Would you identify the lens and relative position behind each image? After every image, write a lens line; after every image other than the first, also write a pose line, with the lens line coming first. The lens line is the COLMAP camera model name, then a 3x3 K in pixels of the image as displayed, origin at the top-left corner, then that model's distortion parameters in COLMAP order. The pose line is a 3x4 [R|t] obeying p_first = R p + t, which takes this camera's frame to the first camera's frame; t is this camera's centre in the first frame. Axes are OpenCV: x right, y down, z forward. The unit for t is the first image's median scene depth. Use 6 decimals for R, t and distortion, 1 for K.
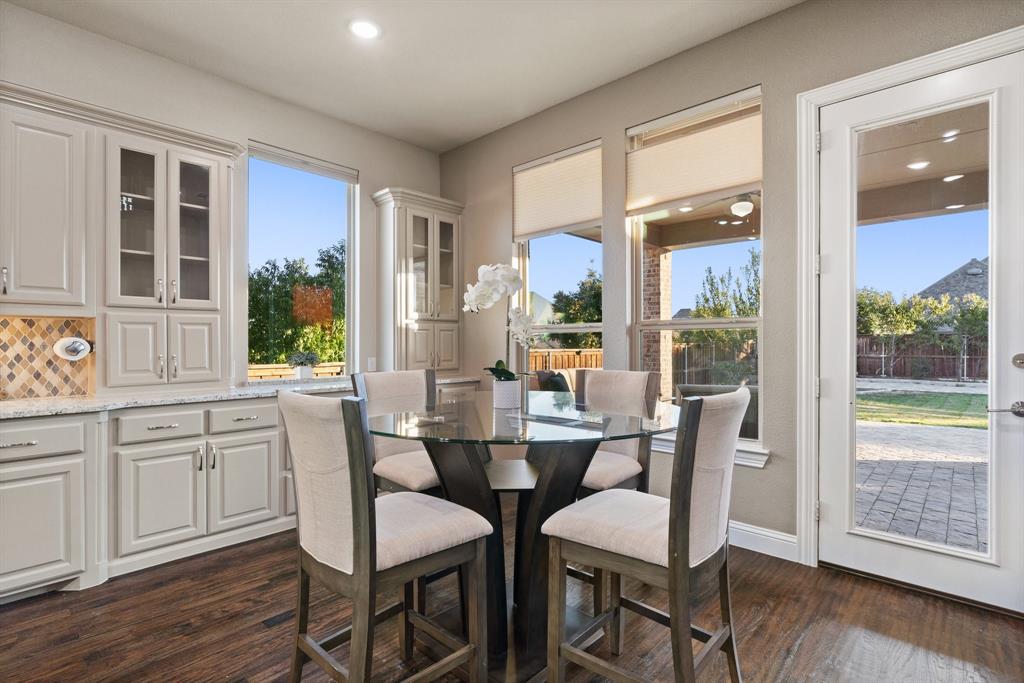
lens RADIAL K [[489.5, 0, 518.7], [0, 489.5, 340.4], [0, 0, 1]] dist [-0.009378, 0.003831]
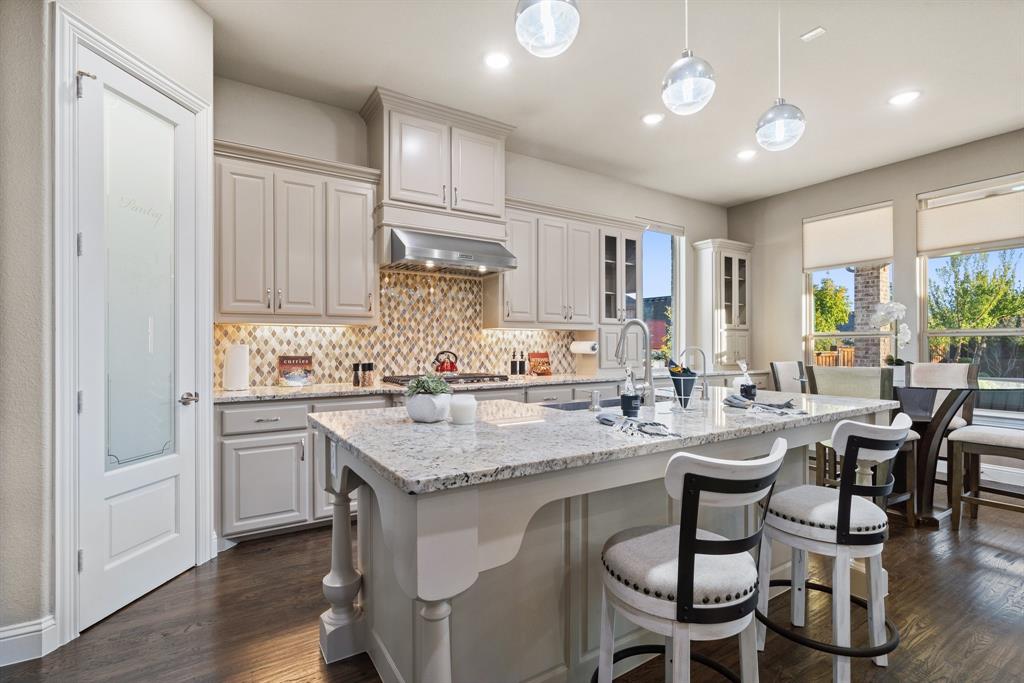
lens RADIAL K [[489.5, 0, 505.9], [0, 489.5, 342.8], [0, 0, 1]] dist [-0.009378, 0.003831]
pose [[0.968463, 0.002979, -0.249140, -0.591588], [-0.003145, 0.999995, -0.000268, 0.000568], [0.249138, 0.001043, 0.968467, -0.675827]]
